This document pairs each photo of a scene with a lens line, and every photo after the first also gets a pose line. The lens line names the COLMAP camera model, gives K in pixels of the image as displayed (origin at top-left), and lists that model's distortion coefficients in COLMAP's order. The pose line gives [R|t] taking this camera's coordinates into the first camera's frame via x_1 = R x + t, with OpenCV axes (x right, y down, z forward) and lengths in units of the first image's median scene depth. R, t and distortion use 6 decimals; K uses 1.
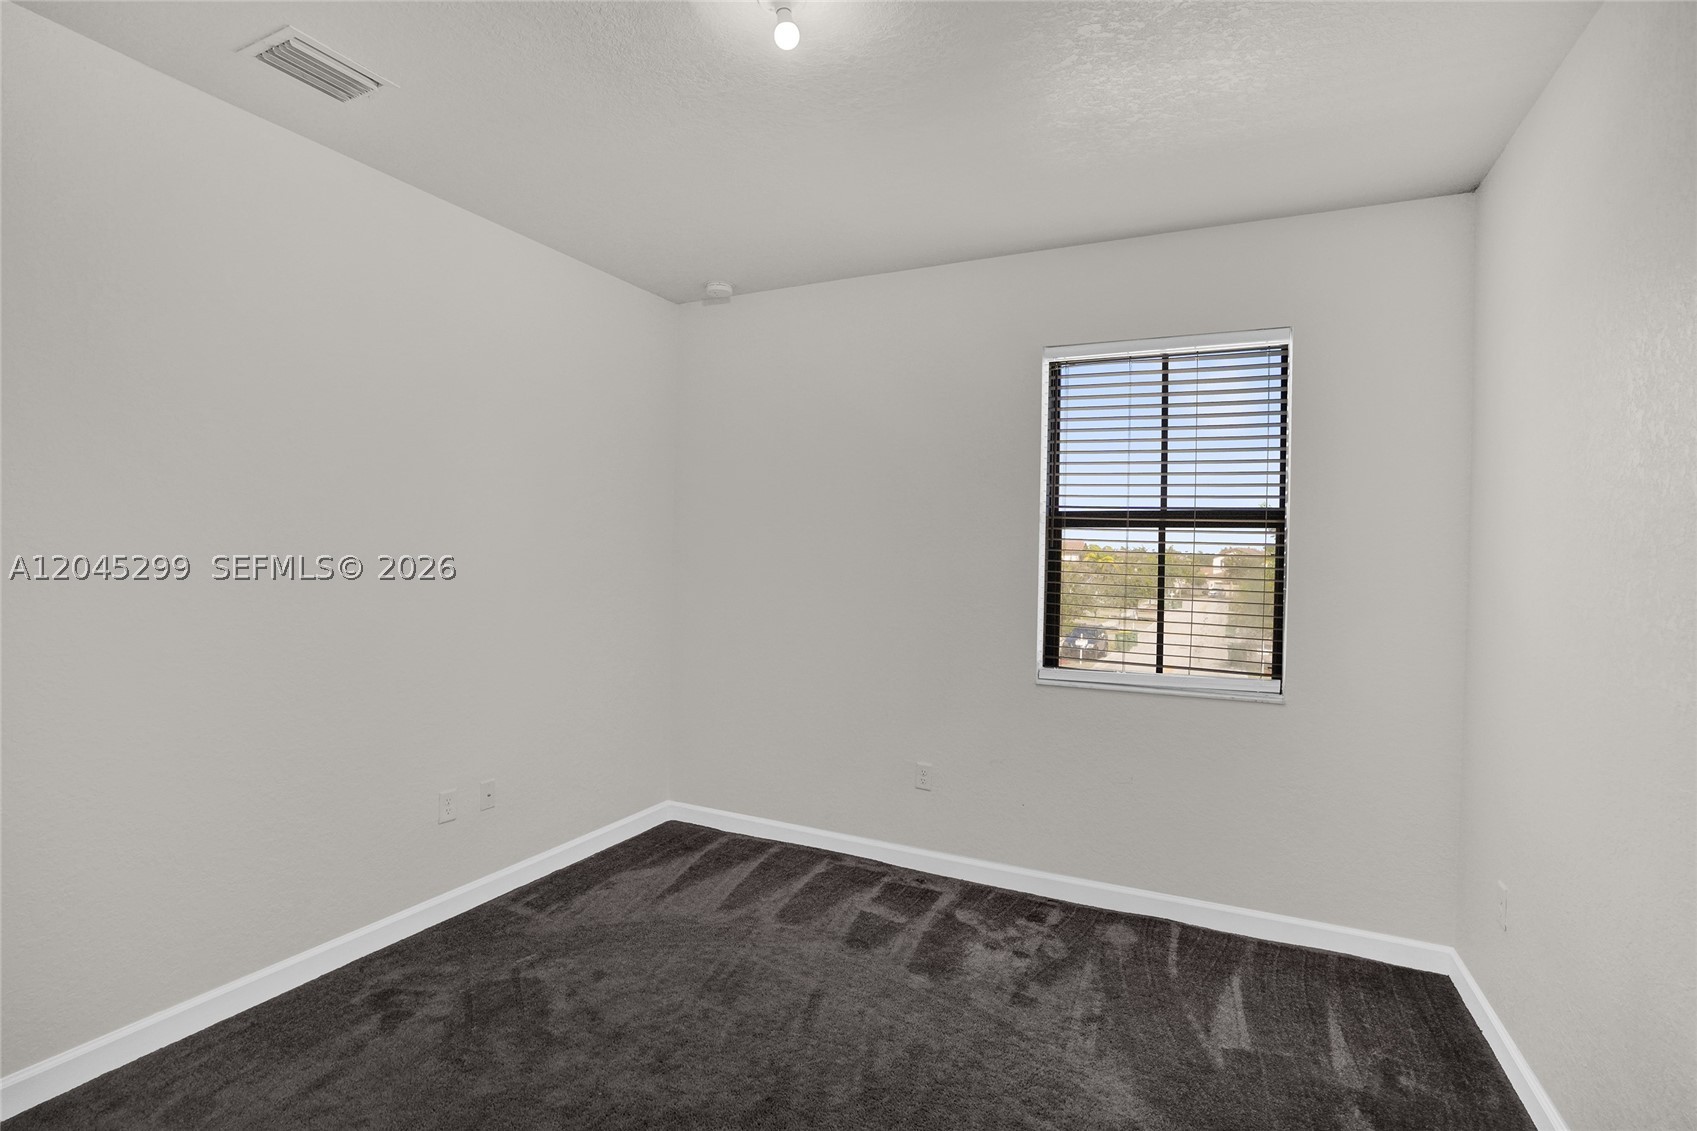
lens RADIAL K [[786.9, 0, 871.4], [0, 786.9, 572.1], [0, 0, 1]] dist [-0.028263, 0.000758]
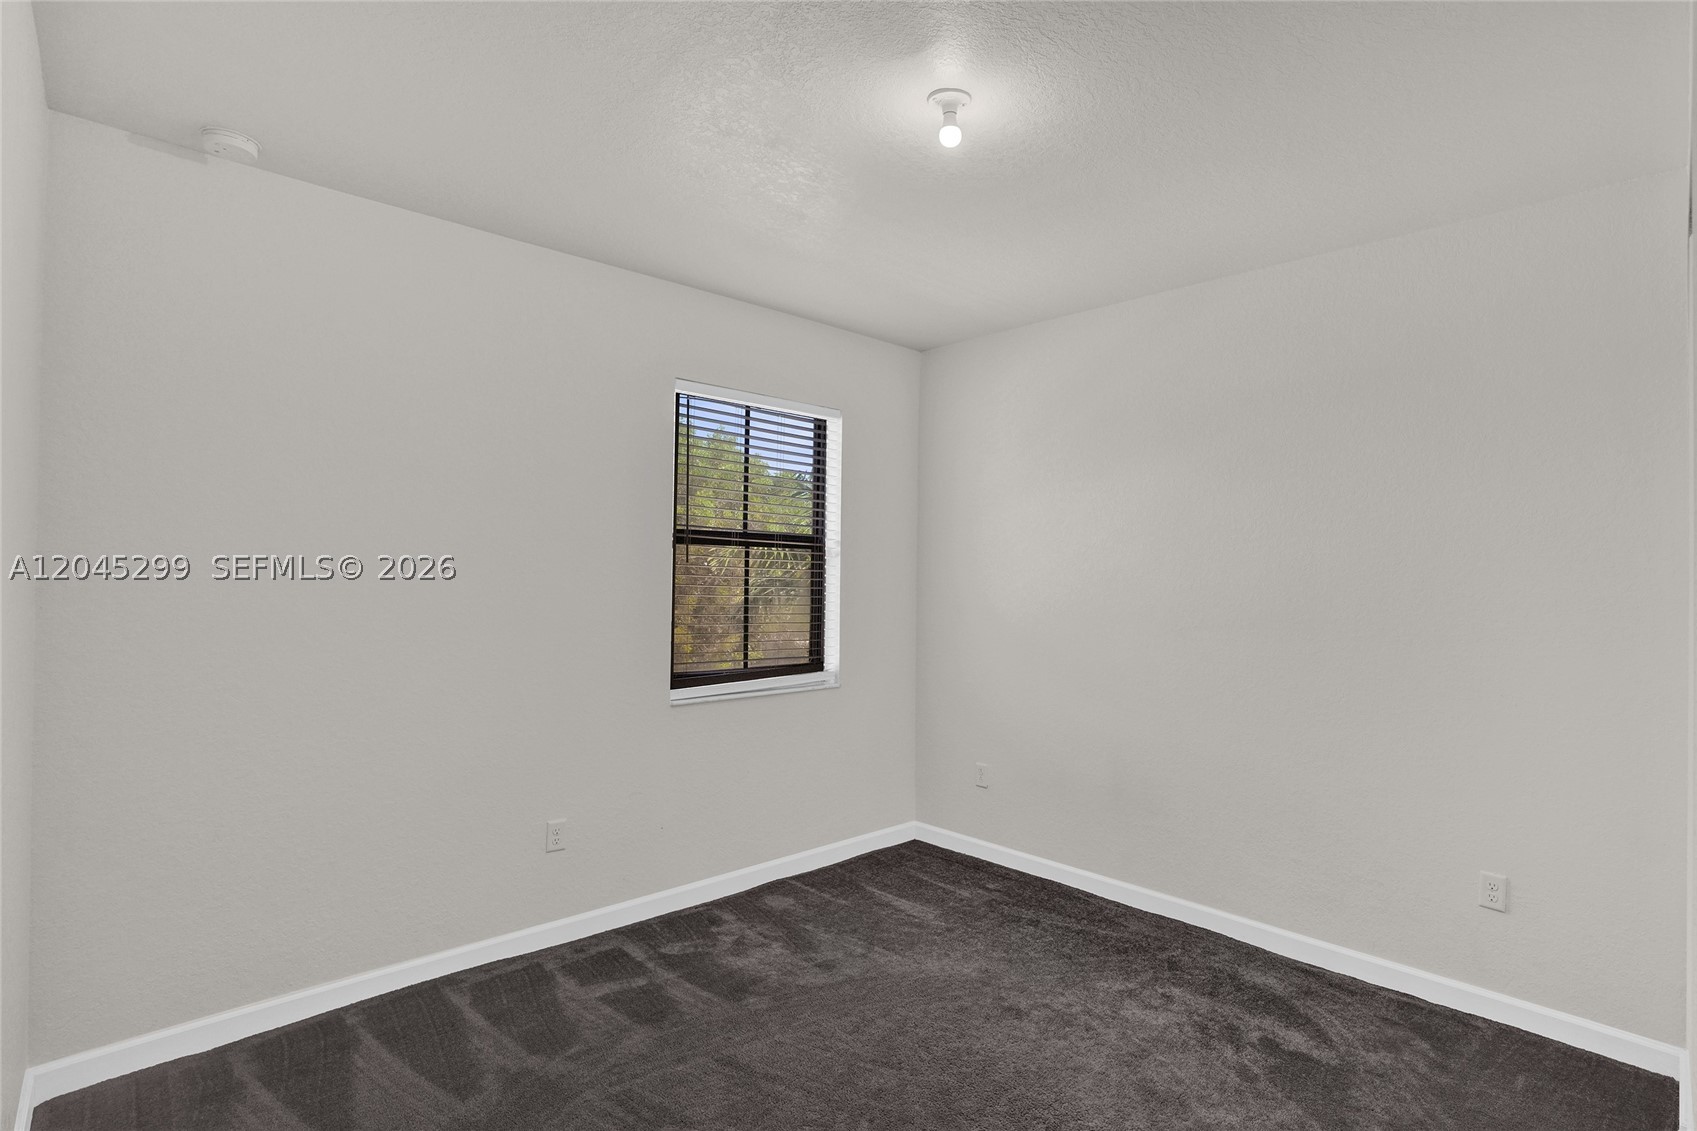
lens RADIAL K [[790.1, 0, 847.5], [0, 790.1, 551.8], [0, 0, 1]] dist [-0.075287, 0.041671]
pose [[0.390989, 0.028028, 0.919968, -0.674647], [0.042080, 0.997947, -0.048288, 0.010834], [-0.919433, 0.057592, 0.389007, 0.409416]]
